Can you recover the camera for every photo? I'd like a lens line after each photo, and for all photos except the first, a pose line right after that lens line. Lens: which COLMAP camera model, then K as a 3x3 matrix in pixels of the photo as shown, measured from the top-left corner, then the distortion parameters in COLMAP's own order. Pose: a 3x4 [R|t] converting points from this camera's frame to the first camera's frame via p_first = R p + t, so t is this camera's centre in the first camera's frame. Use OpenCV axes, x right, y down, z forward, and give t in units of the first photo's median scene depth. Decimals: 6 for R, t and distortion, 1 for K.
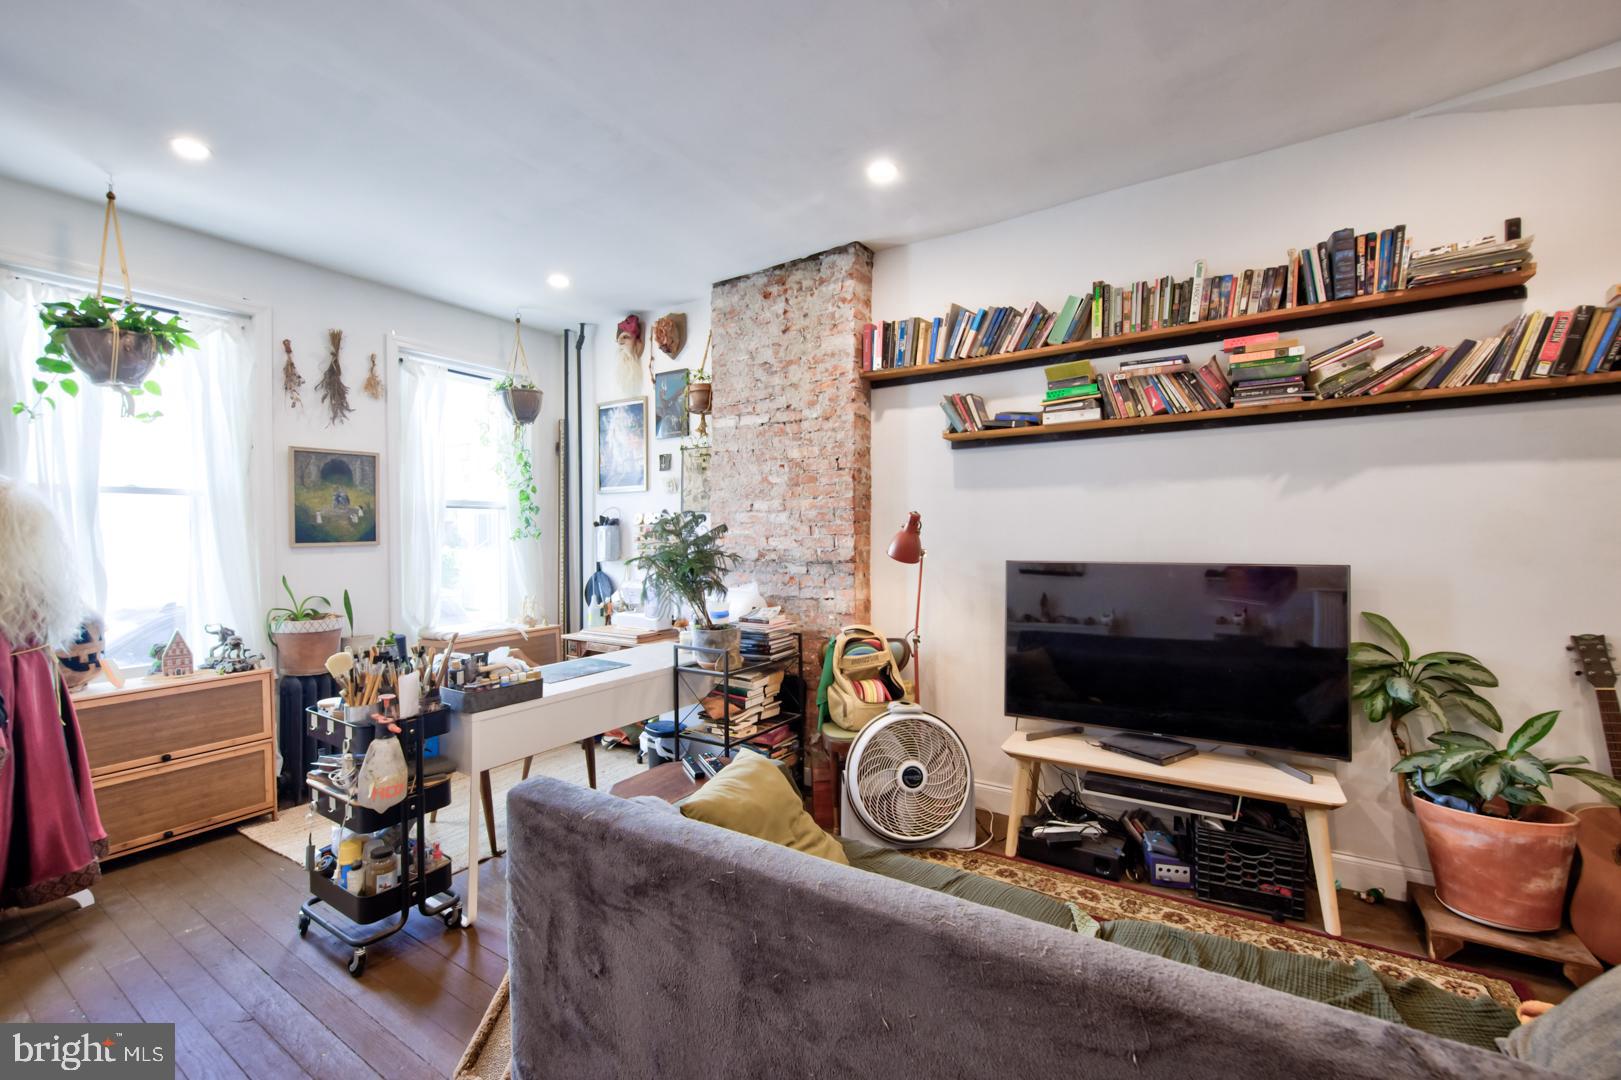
lens RADIAL K [[672.6, 0, 810.5], [0, 672.6, 540.0], [0, 0, 1]] dist [0.001067, 0.000138]
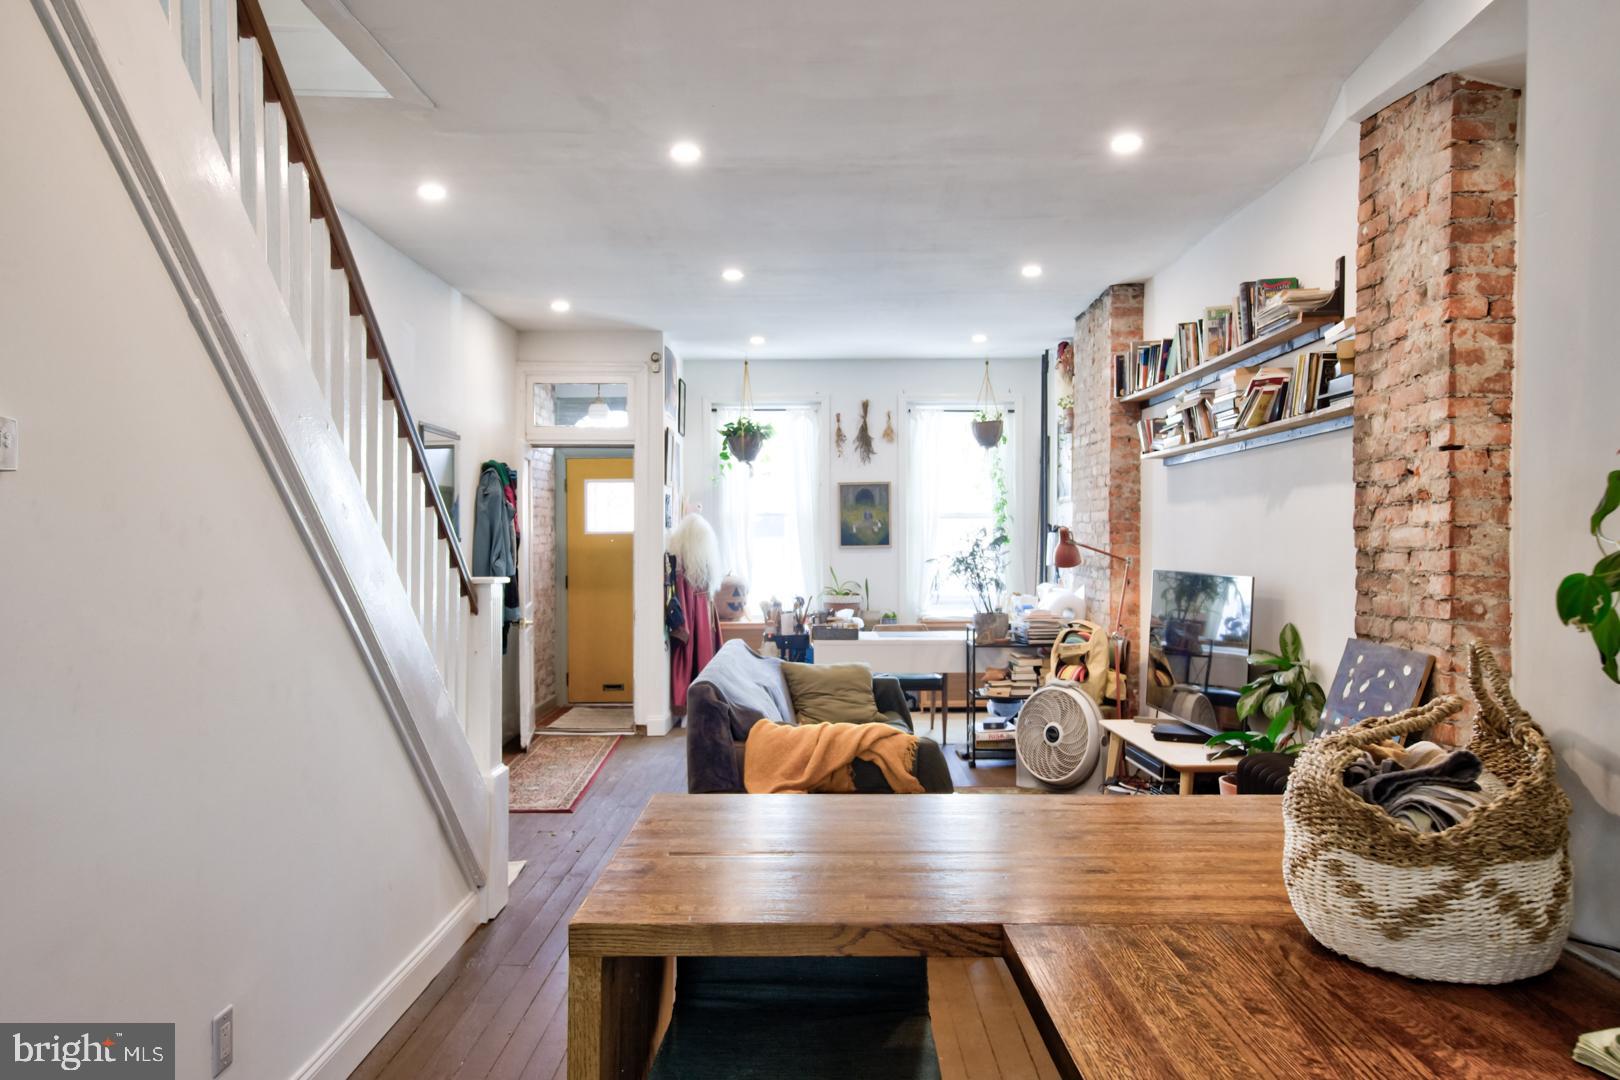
lens RADIAL K [[1111.9, 0, 810.0], [0, 1111.9, 540.0], [0, 0, 1]] dist [-0.001609, -0.000133]
pose [[0.541226, 0.006914, -0.840849, 1.285161], [-0.009424, 0.999953, 0.002157, -0.012921], [0.840824, 0.006757, 0.541266, -0.412209]]
